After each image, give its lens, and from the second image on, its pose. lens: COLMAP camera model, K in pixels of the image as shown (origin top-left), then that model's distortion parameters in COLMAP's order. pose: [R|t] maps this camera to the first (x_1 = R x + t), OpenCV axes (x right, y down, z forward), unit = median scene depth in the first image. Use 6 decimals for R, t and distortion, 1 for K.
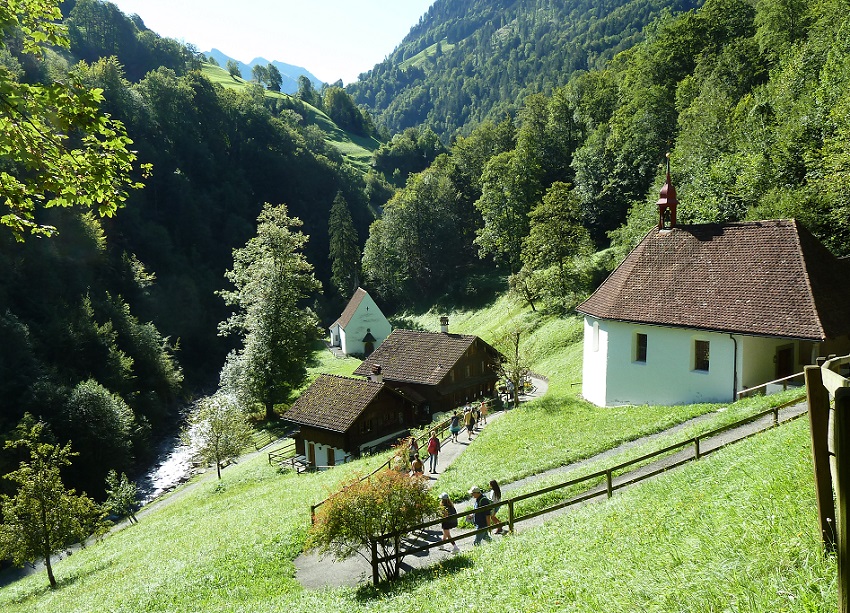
lens RADIAL K [[665.0, 0, 464.6], [0, 665.0, 325.5], [0, 0, 1]] dist [-0.026543, -0.007351]
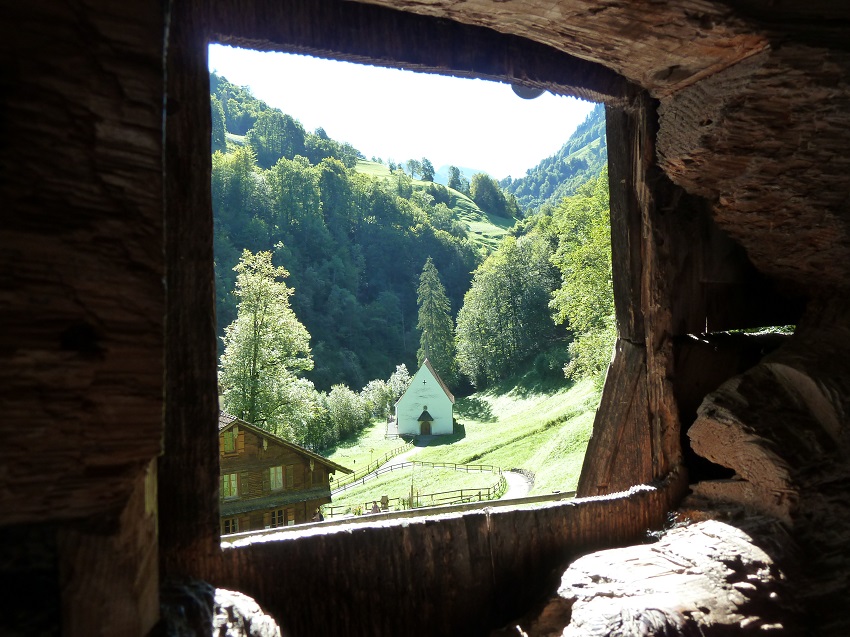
lens RADIAL K [[628.8, 0, 426.1], [0, 628.8, 318.5], [0, 0, 1]] dist [-0.049541, -0.001123]
pose [[0.947313, -0.004072, -0.320284, 0.067351], [-0.039618, 0.990752, -0.129775, -0.000956], [0.317850, 0.135627, 0.938391, 0.125087]]
